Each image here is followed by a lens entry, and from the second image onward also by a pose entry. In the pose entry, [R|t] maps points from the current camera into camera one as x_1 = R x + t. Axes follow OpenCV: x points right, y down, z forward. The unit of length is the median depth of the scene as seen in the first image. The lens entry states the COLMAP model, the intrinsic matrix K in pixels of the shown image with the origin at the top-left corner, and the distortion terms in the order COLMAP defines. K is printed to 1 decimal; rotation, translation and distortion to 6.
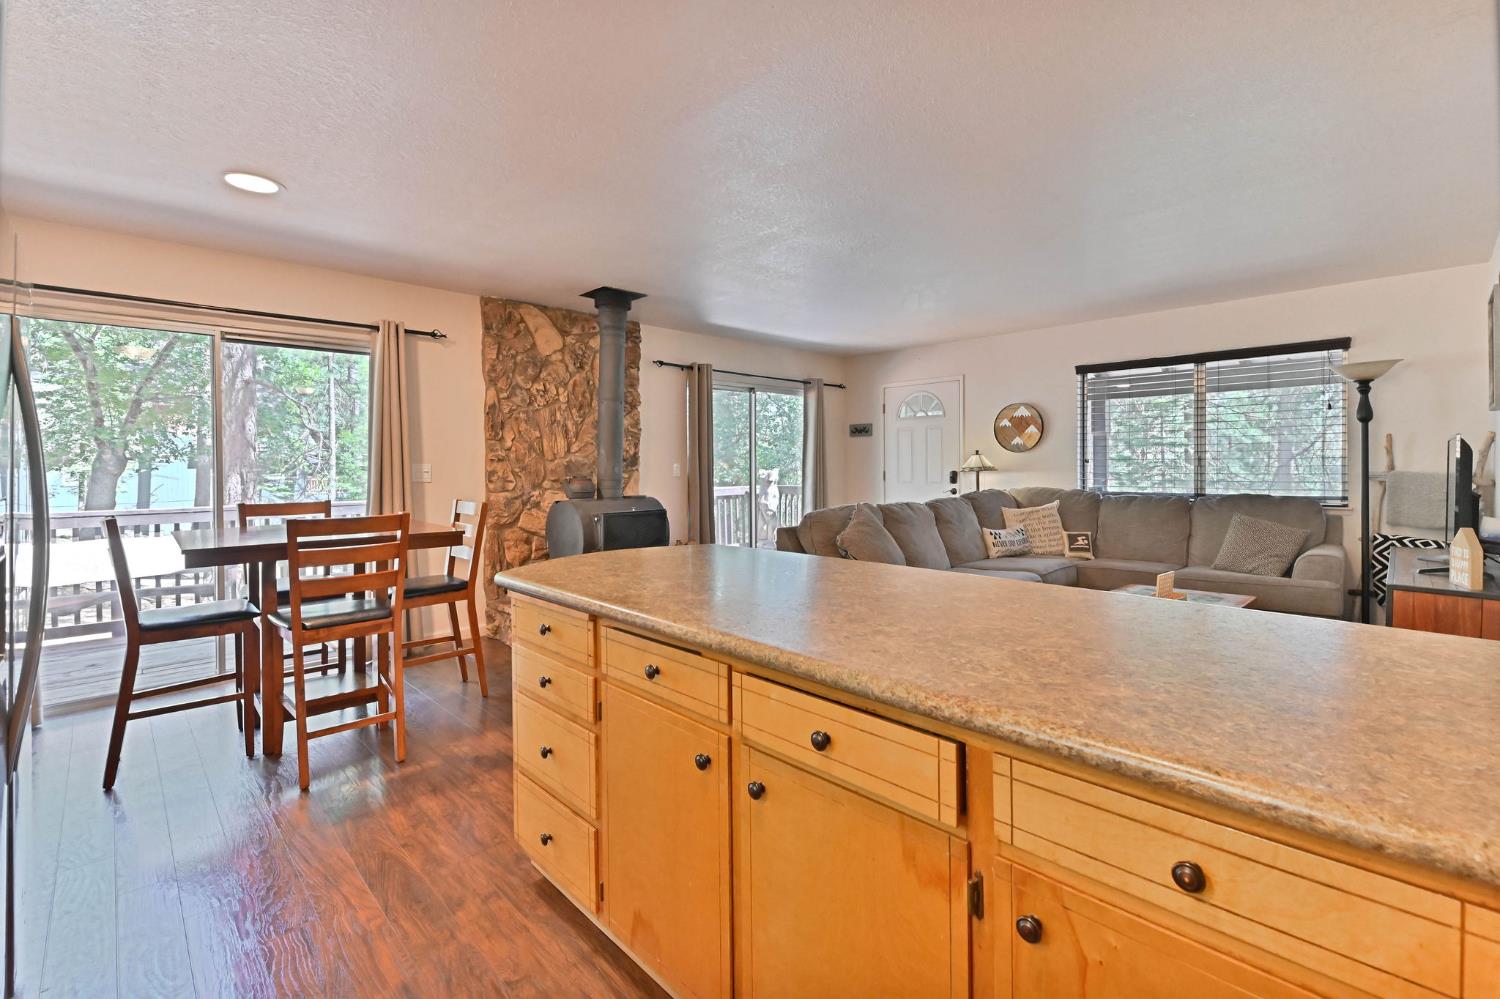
lens RADIAL K [[649.7, 0, 760.8], [0, 649.7, 469.8], [0, 0, 1]] dist [0.008029, -0.006988]
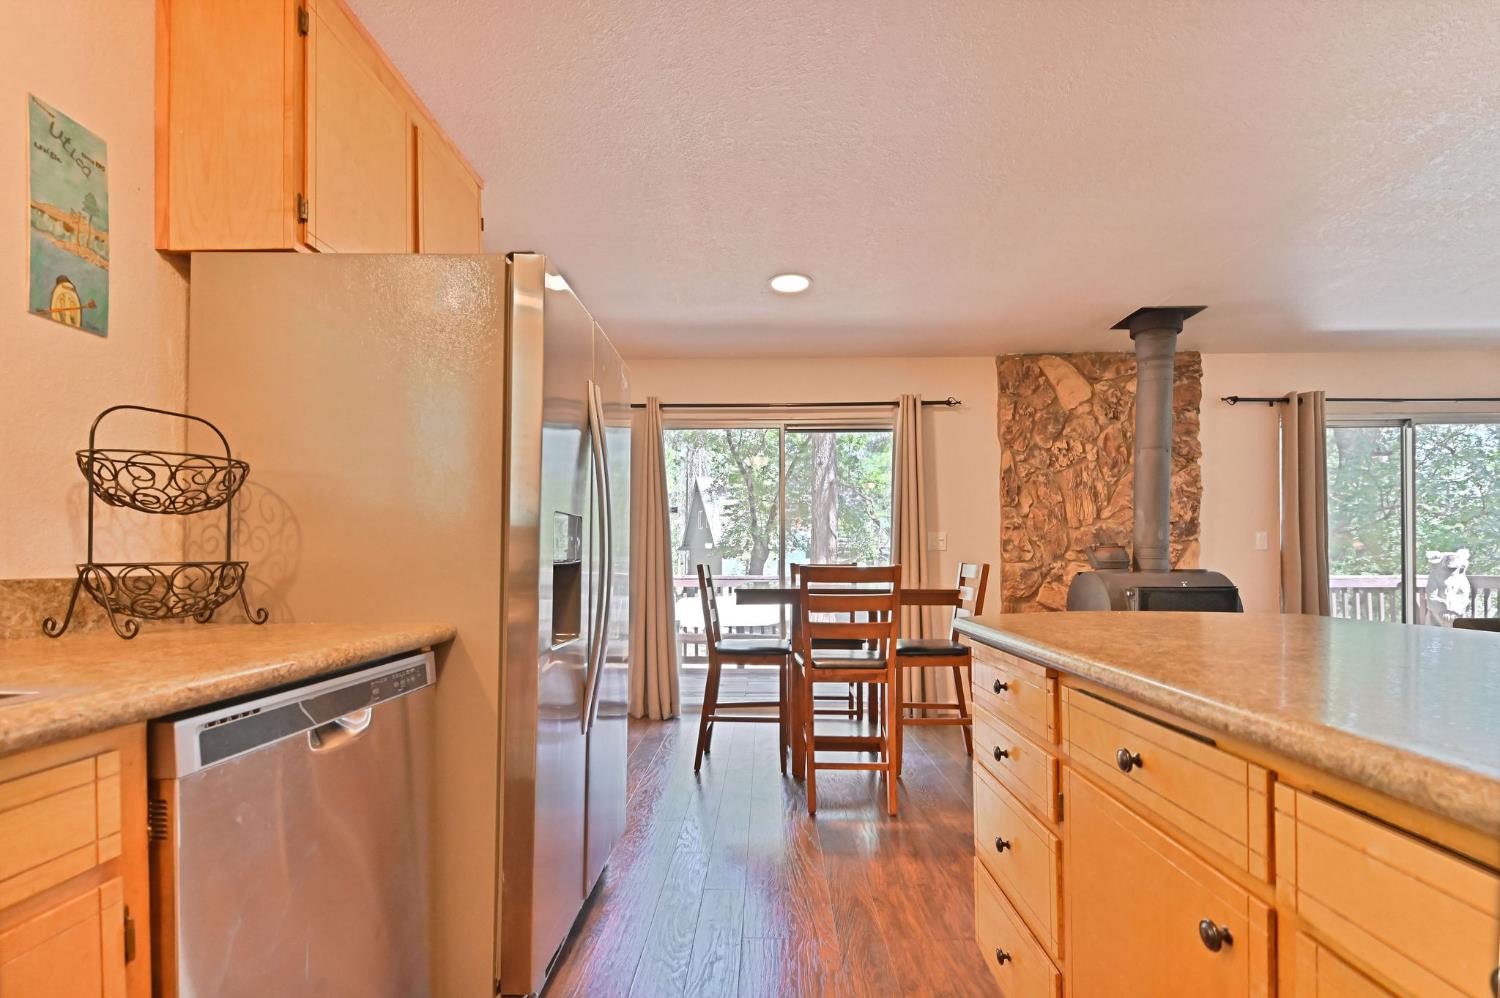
lens RADIAL K [[649.7, 0, 751.2], [0, 649.7, 553.5], [0, 0, 1]] dist [0.008029, -0.006988]
pose [[0.687063, -0.002568, -0.726593, 0.012267], [-0.010172, 0.999862, -0.013153, 0.036986], [0.726527, 0.016428, 0.686942, 0.090244]]
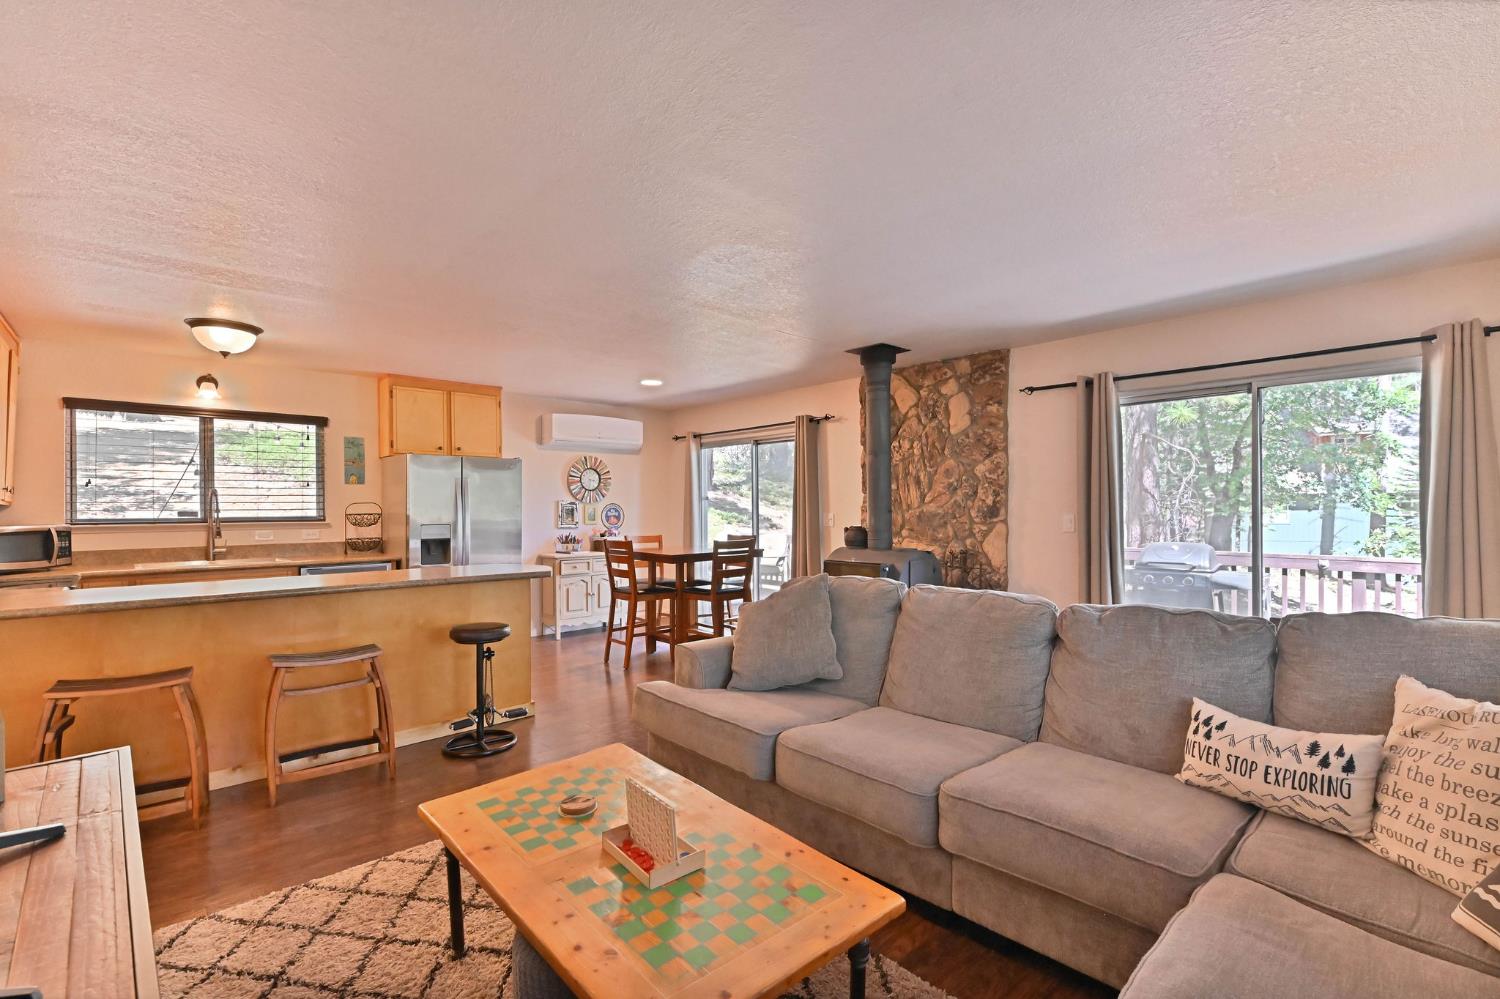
lens RADIAL K [[649.7, 0, 760.8], [0, 649.7, 512.4], [0, 0, 1]] dist [0.008029, -0.006988]
pose [[-0.022151, 0.009064, -0.999714, 0.786373], [-0.007635, 0.999928, 0.009236, -0.020812], [0.999725, 0.007837, -0.022080, 0.823494]]
